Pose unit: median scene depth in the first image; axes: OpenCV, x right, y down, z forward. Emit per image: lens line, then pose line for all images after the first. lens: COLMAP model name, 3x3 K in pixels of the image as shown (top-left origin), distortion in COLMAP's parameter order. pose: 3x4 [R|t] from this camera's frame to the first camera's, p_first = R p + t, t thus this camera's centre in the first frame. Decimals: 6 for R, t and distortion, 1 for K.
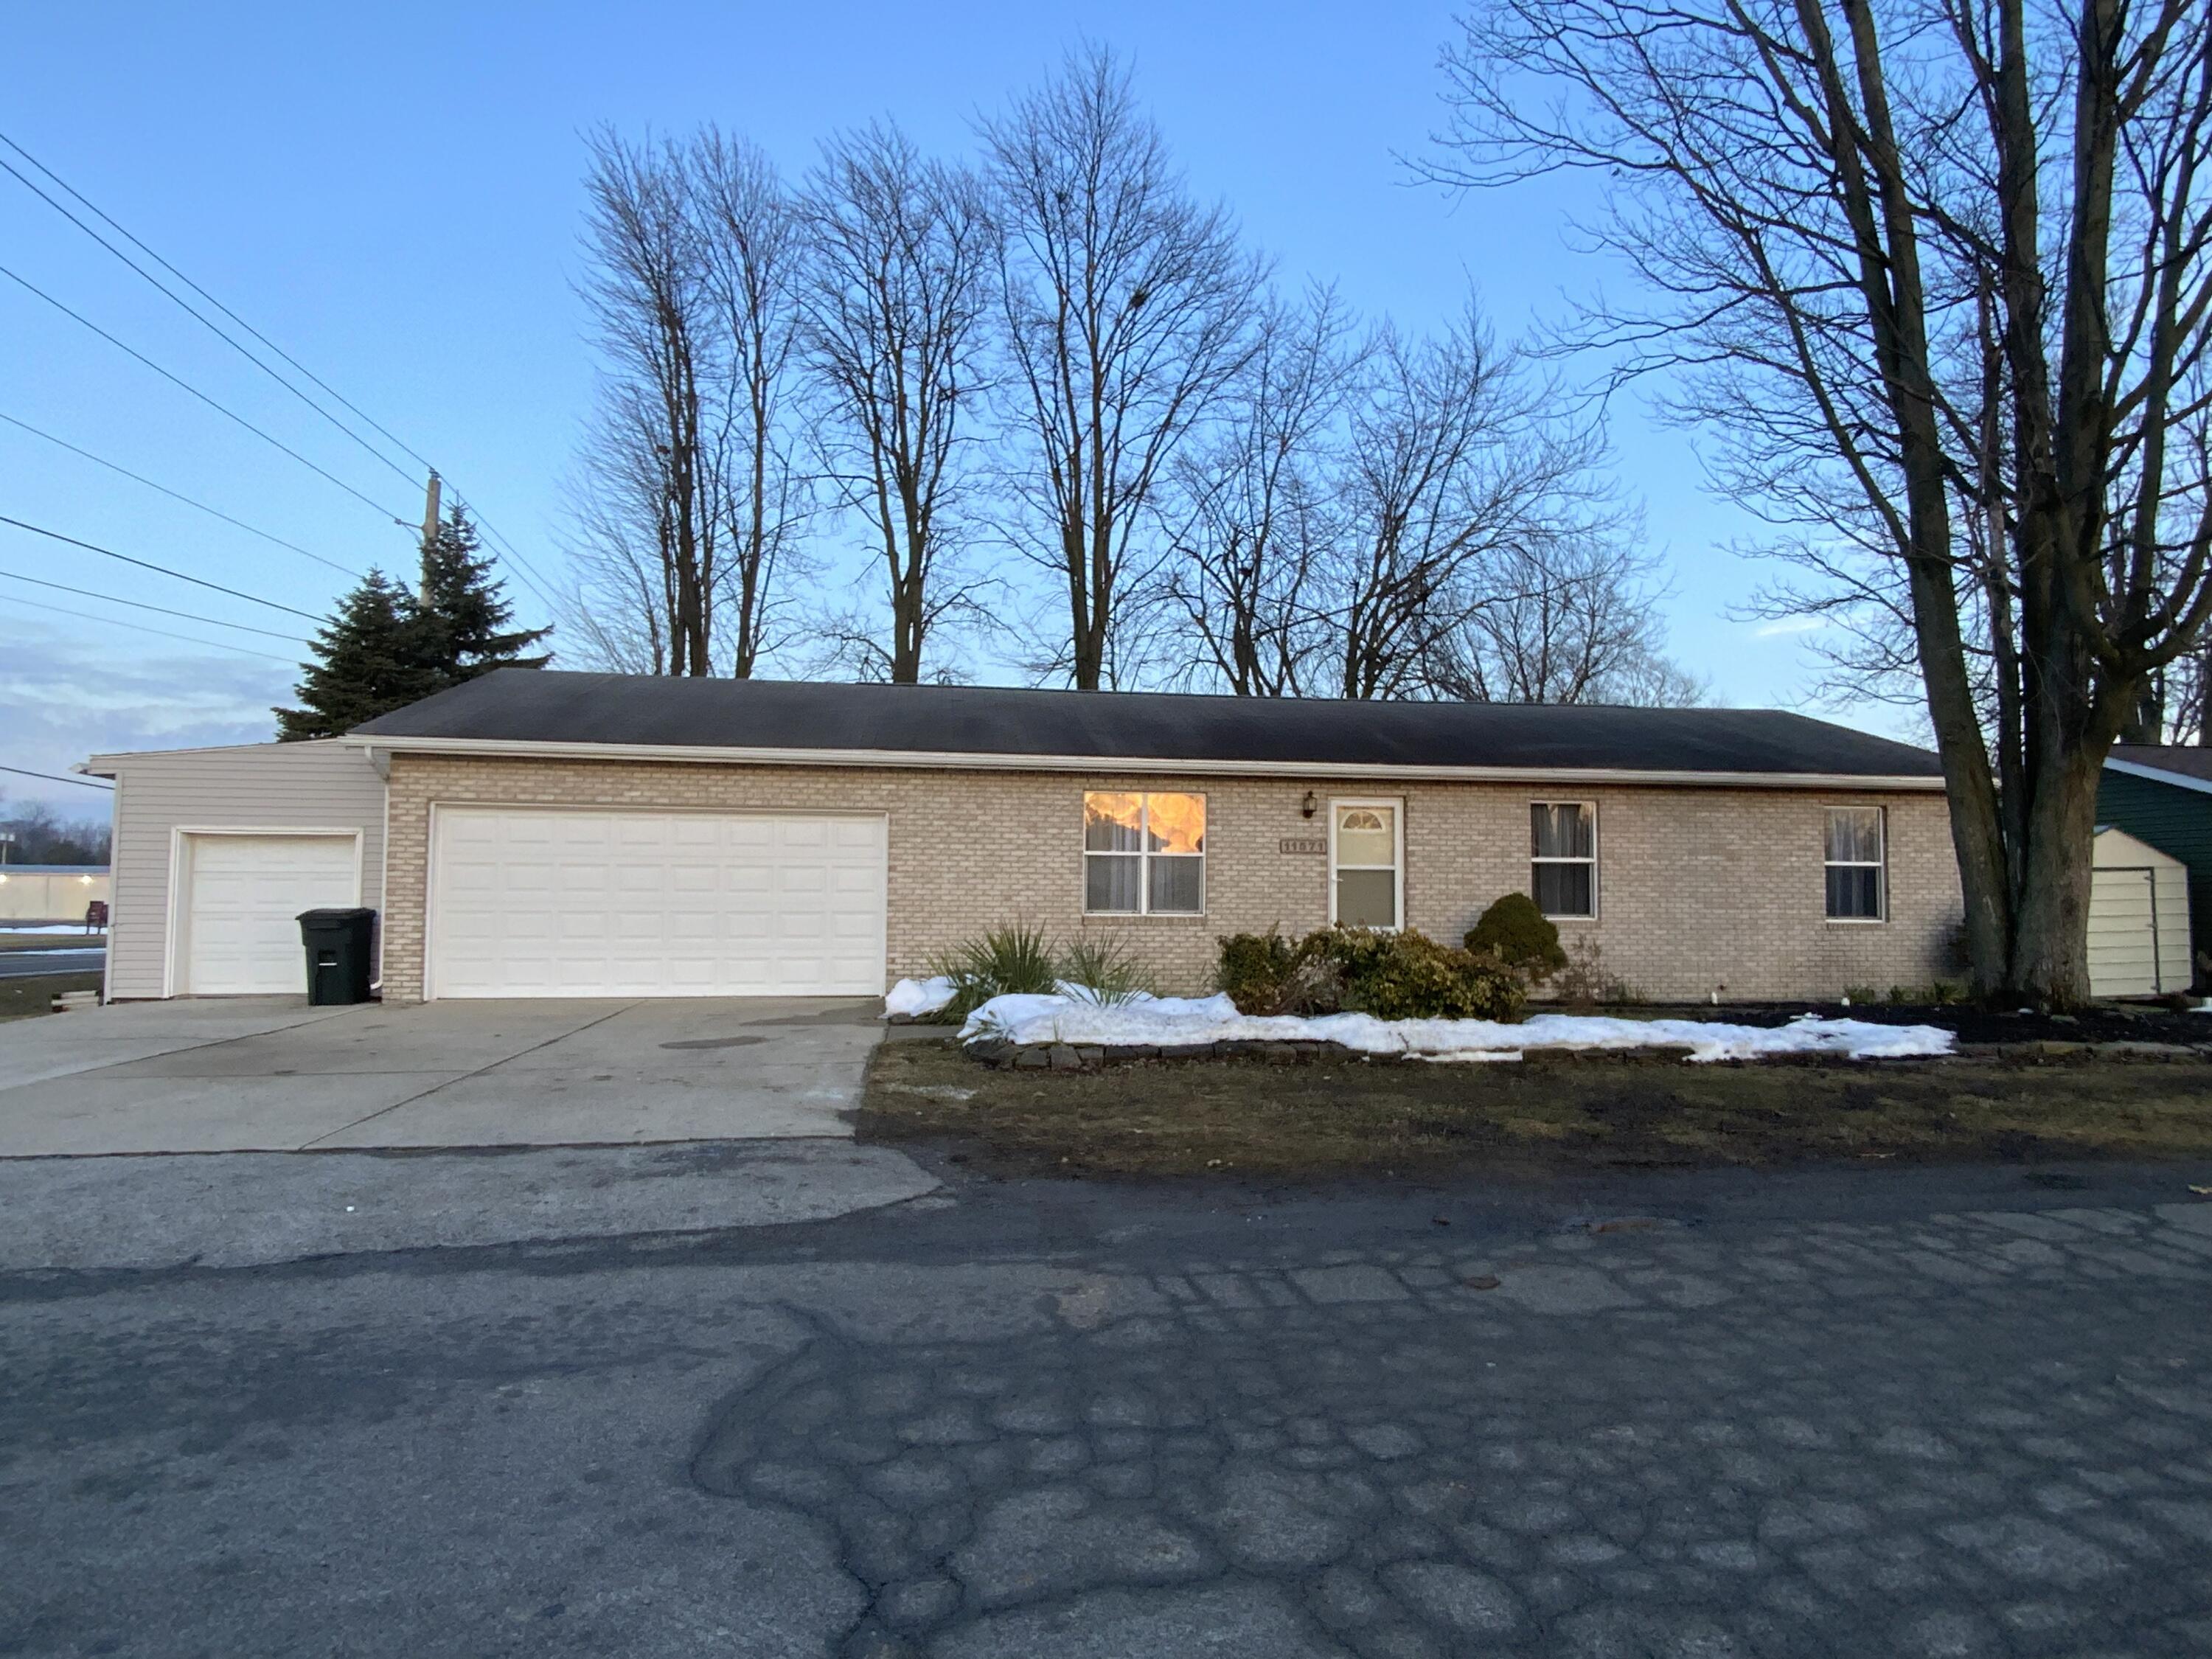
lens RADIAL K [[1251.7, 0, 1124.1], [0, 1251.7, 825.8], [0, 0, 1]] dist [0.002820, -0.001859]
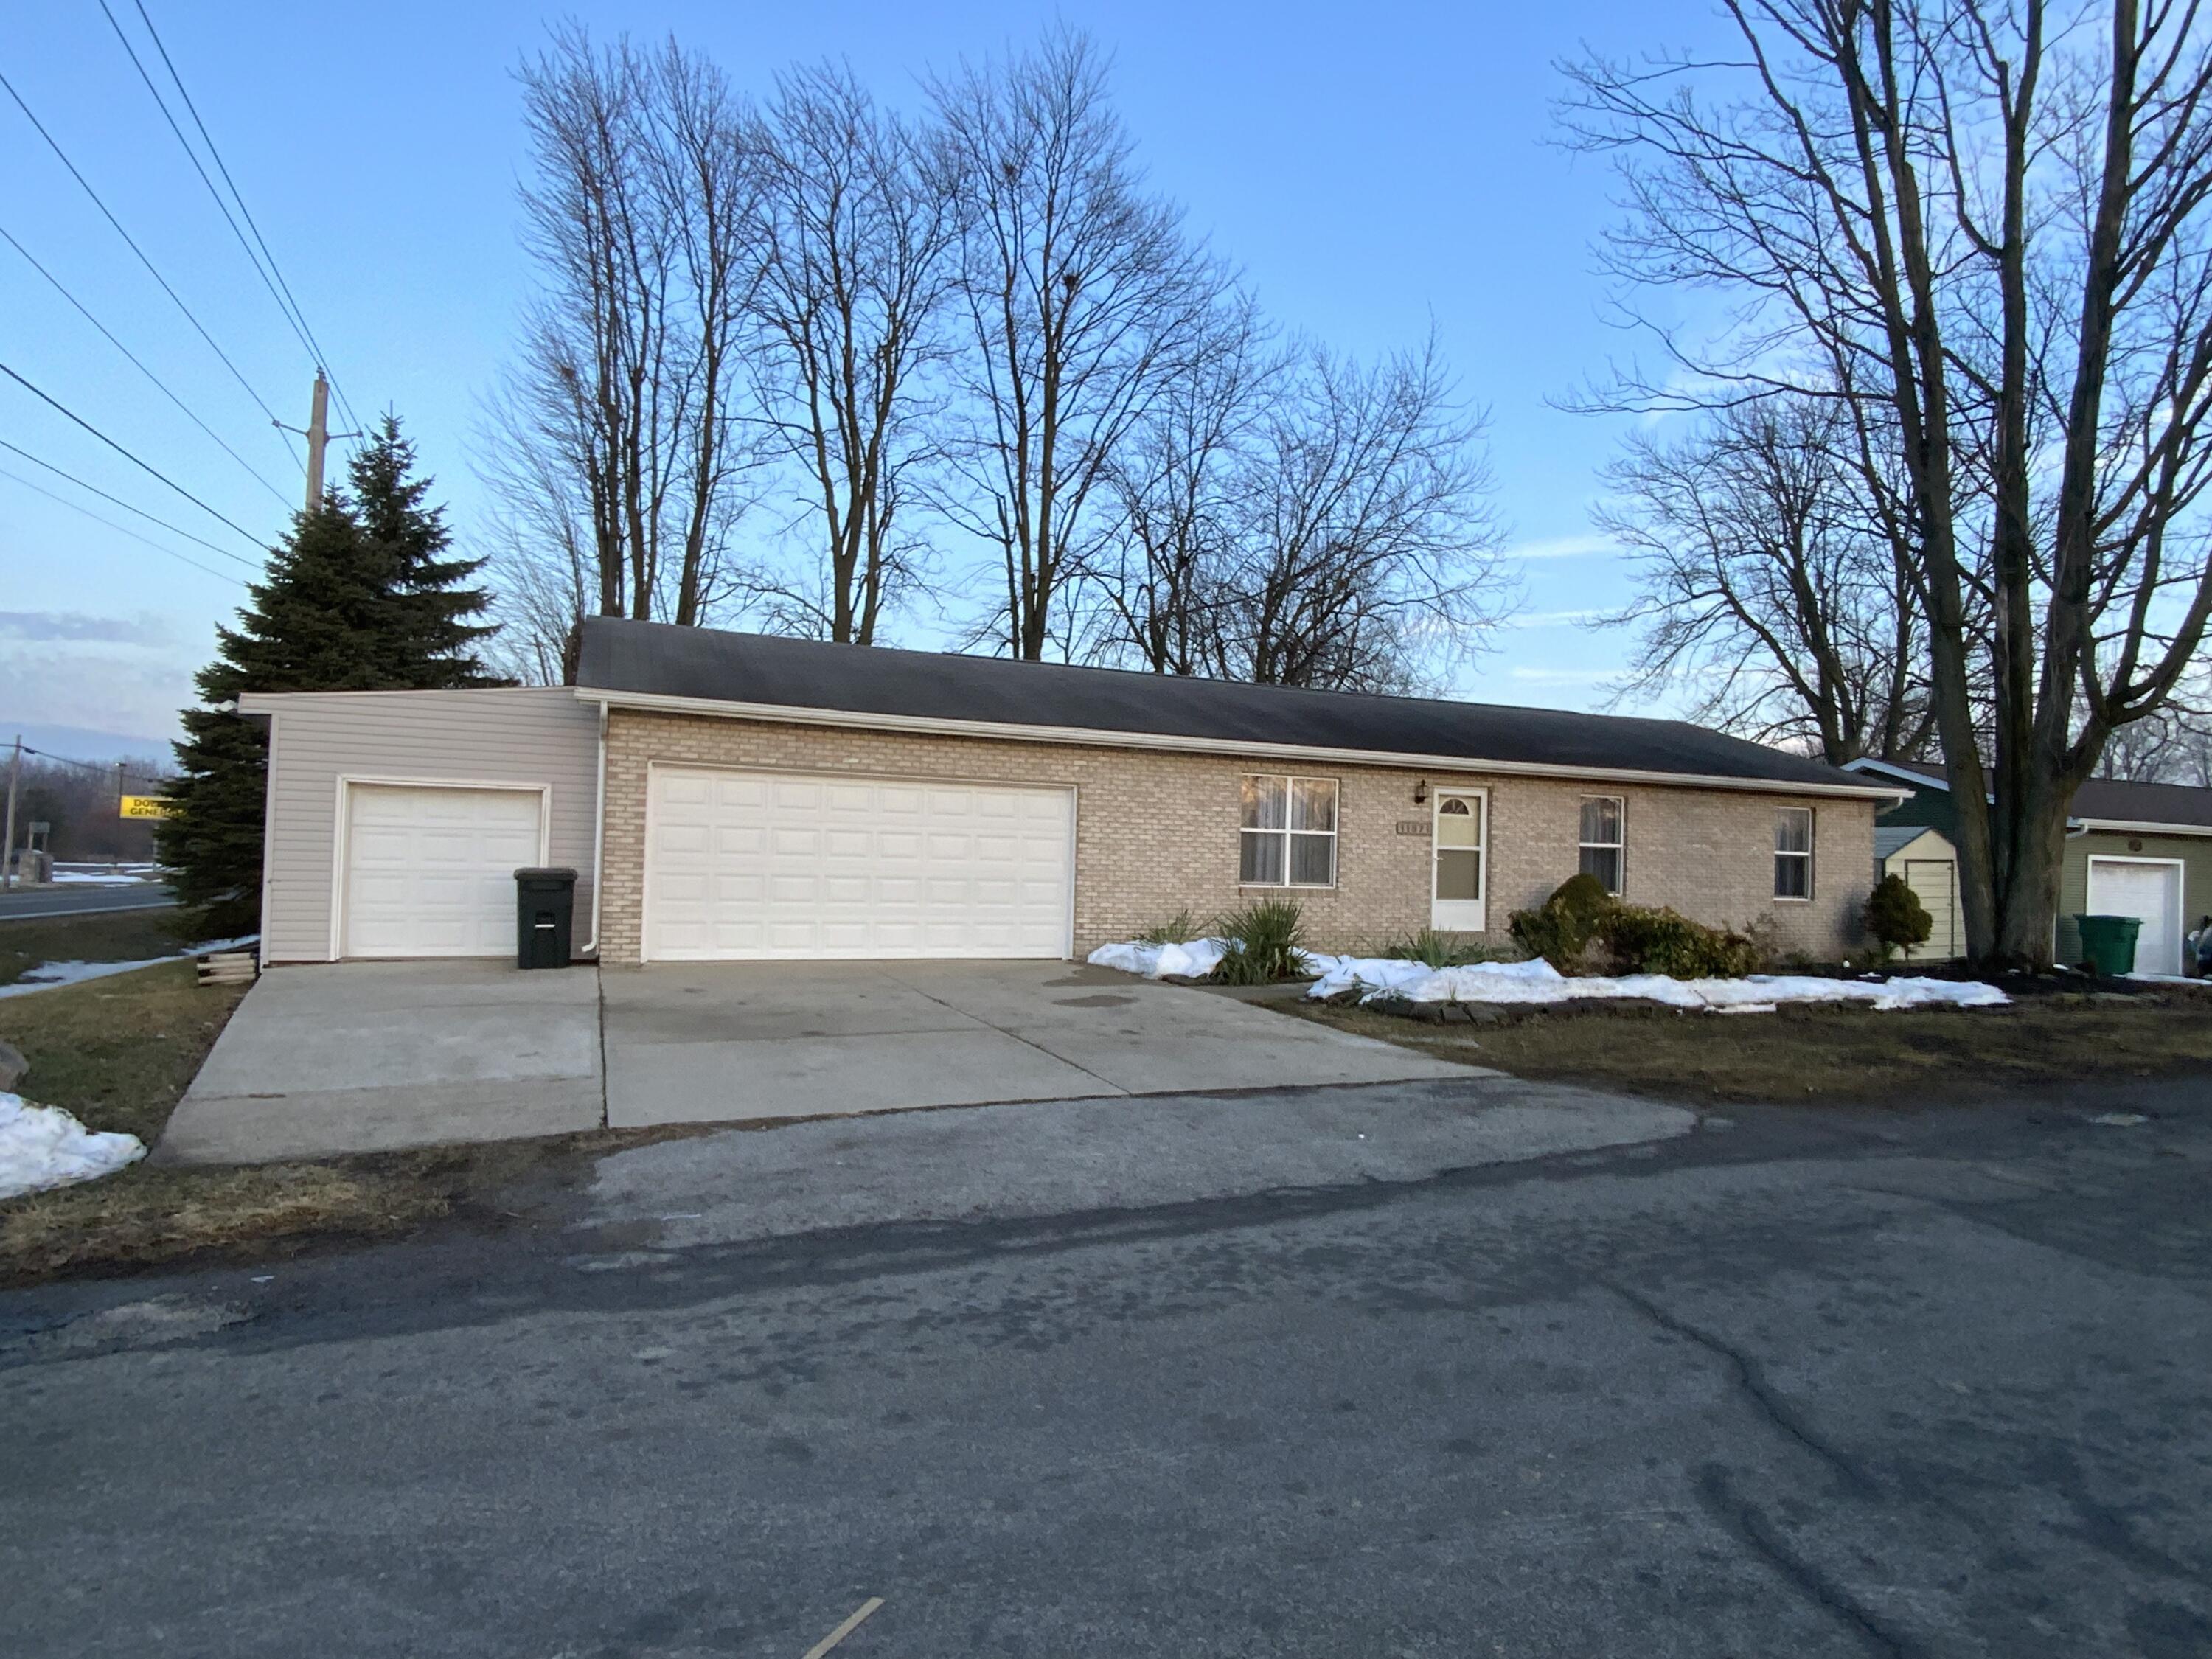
lens RADIAL K [[1251.7, 0, 1124.1], [0, 1251.7, 825.8], [0, 0, 1]] dist [0.002820, -0.001859]
pose [[0.966534, 0.027739, 0.255033, -0.415397], [-0.035819, 0.998991, 0.027091, -0.007583], [-0.254025, -0.035320, 0.966553, -0.036231]]
